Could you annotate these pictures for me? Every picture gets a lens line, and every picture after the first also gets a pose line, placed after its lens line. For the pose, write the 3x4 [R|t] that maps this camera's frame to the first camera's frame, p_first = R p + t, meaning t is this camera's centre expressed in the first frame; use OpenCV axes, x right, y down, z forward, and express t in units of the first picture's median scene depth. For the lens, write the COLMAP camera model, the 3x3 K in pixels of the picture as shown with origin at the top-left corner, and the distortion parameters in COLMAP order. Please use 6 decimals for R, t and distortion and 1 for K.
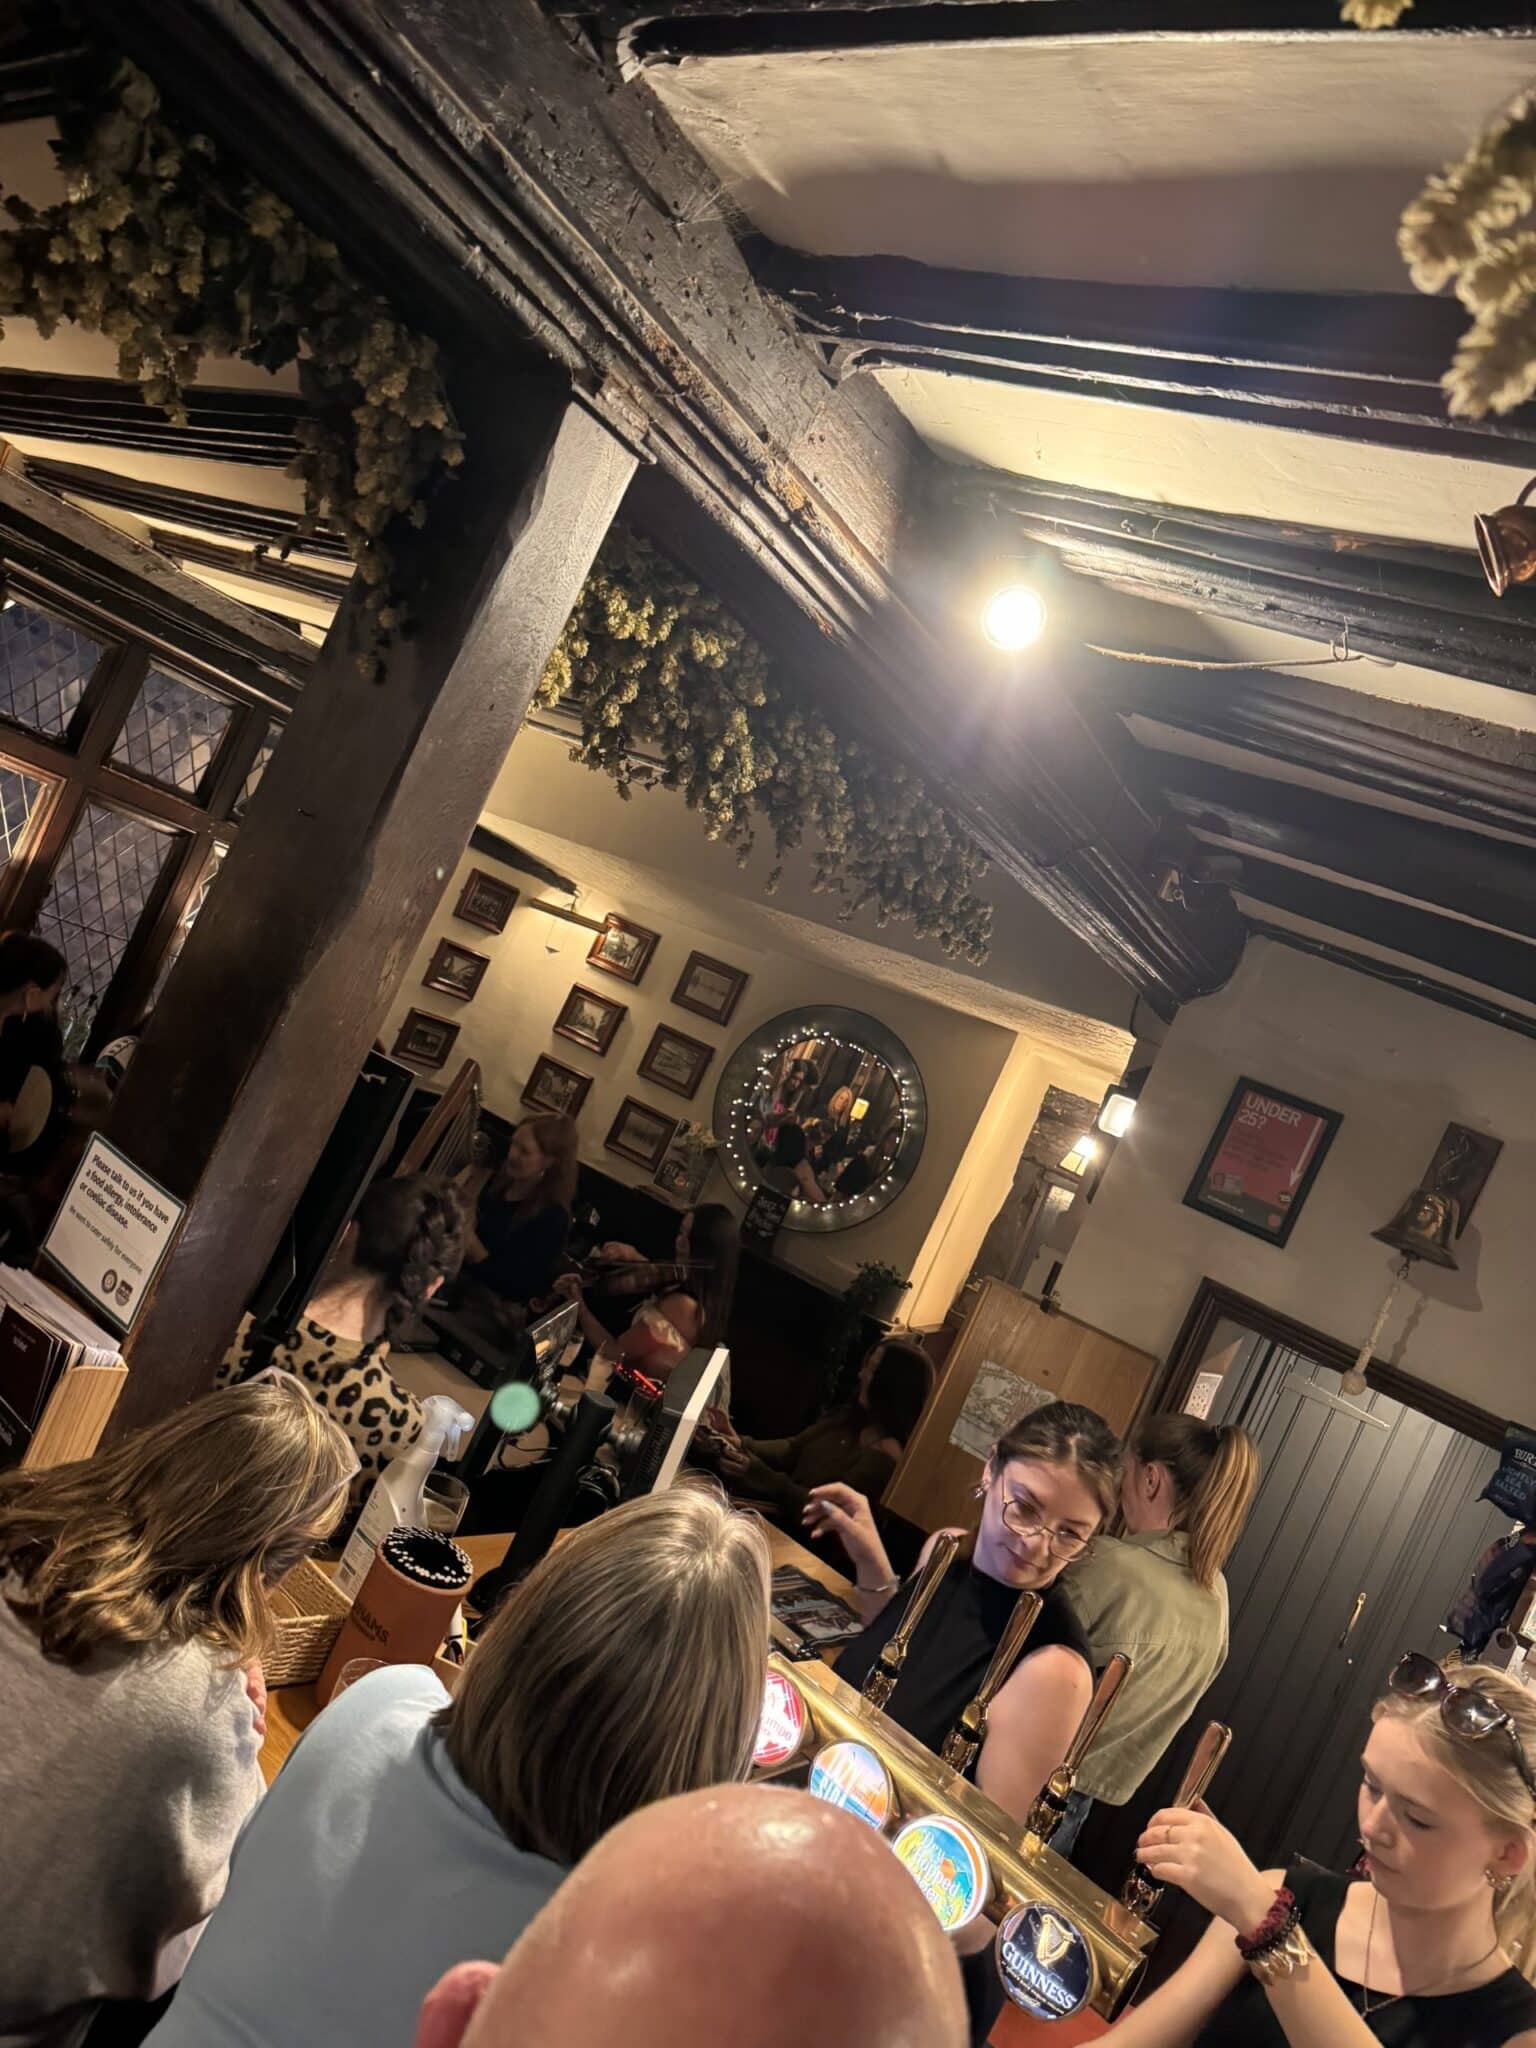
lens RADIAL K [[1435.4, 0, 766.3], [0, 1435.4, 1007.9], [0, 0, 1]] dist [0.091960, -0.120809]
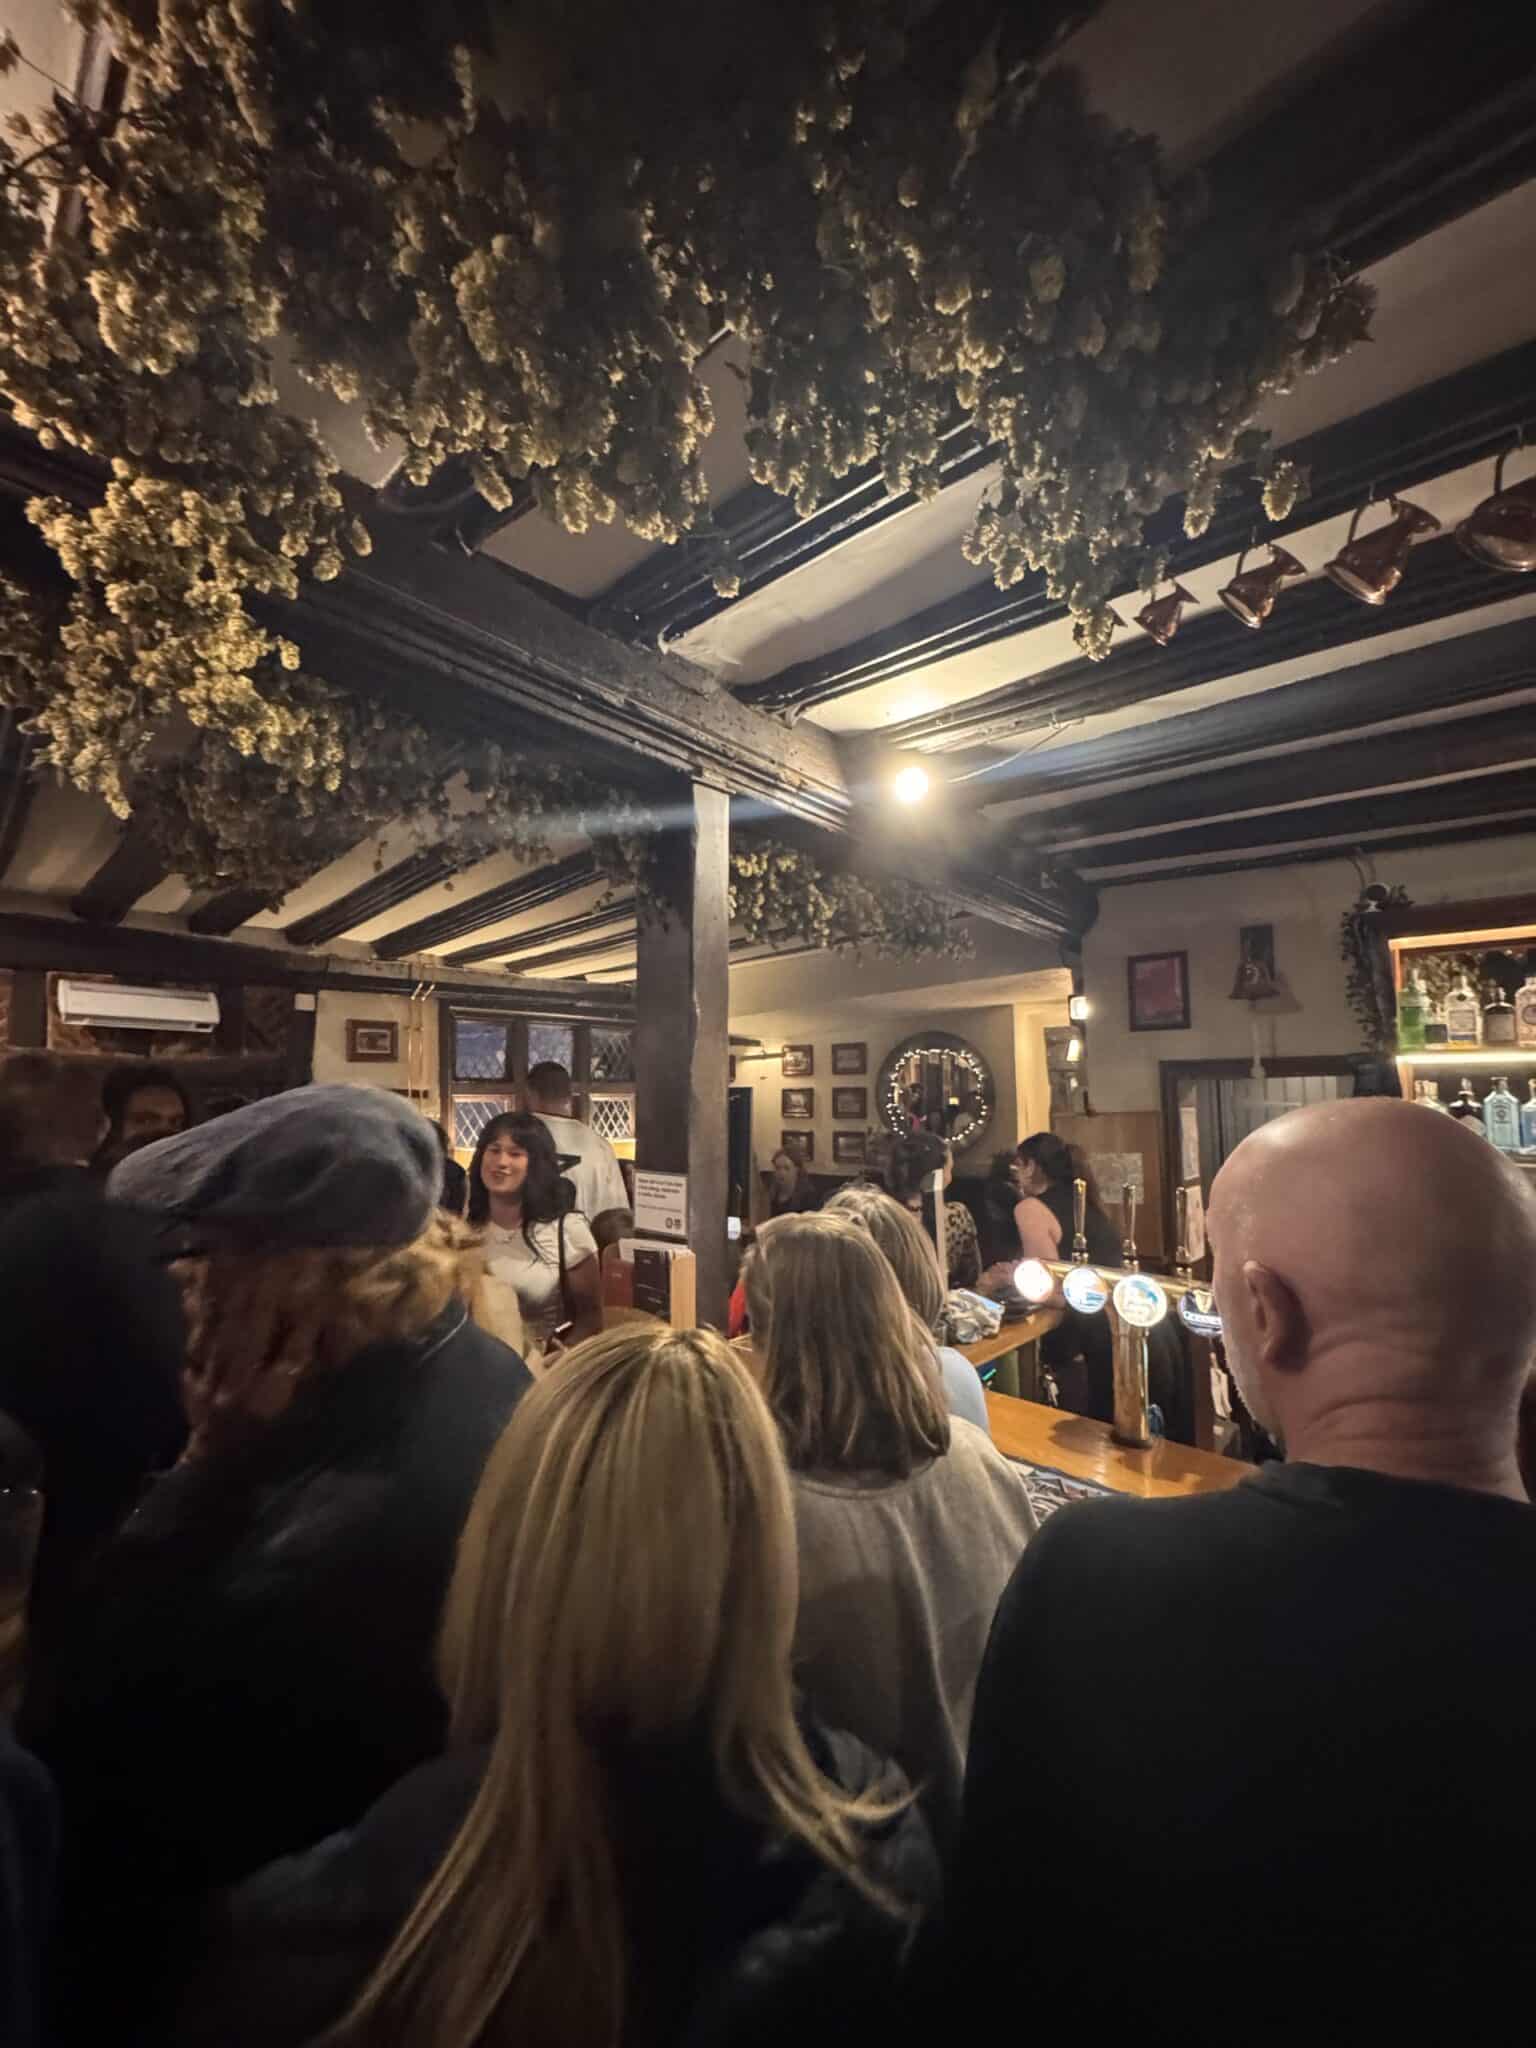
lens RADIAL K [[817.4, 0, 768.9], [0, 817.4, 1017.0], [0, 0, 1]] dist [-0.001421, -0.000313]
pose [[0.898313, -0.430906, -0.085750, -0.053729], [0.418529, 0.898652, -0.131366, 0.096124], [0.133666, 0.082119, 0.987618, -0.165075]]
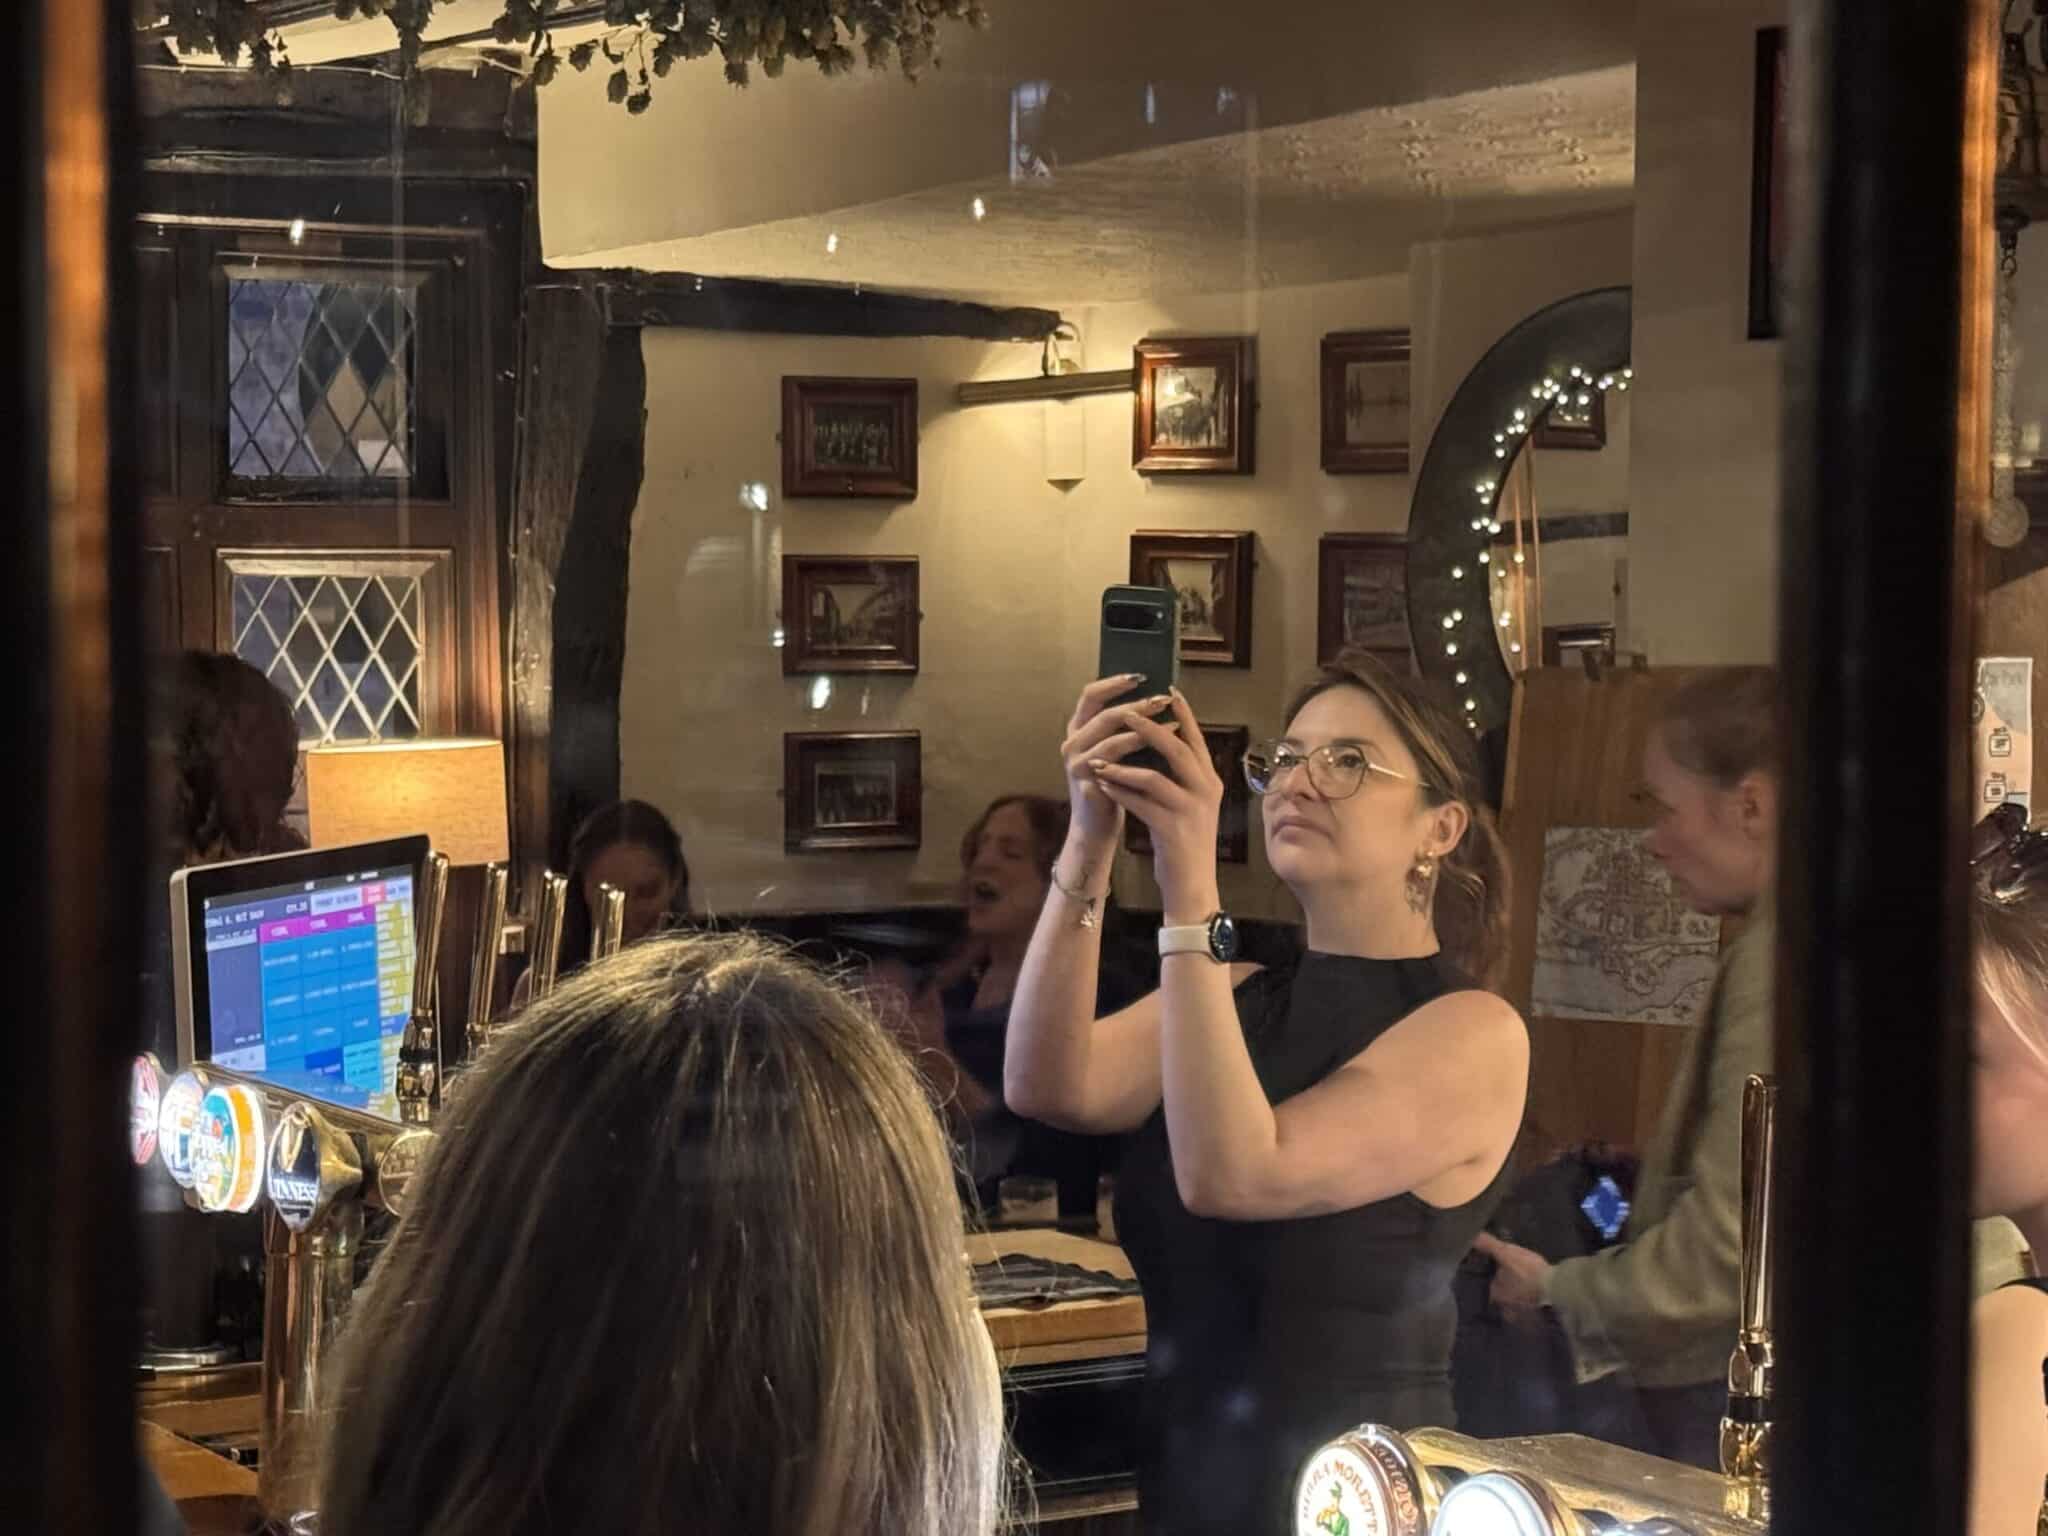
lens RADIAL K [[4700.4, 0, 1021.1], [0, 4700.4, 768.9], [0, 0, 1]] dist [0.093805, 0.000000]
pose [[0.841874, -0.389590, -0.373454, 0.941878], [0.379421, 0.919385, -0.103785, 0.515195], [0.383781, -0.054322, 0.921825, -0.738313]]
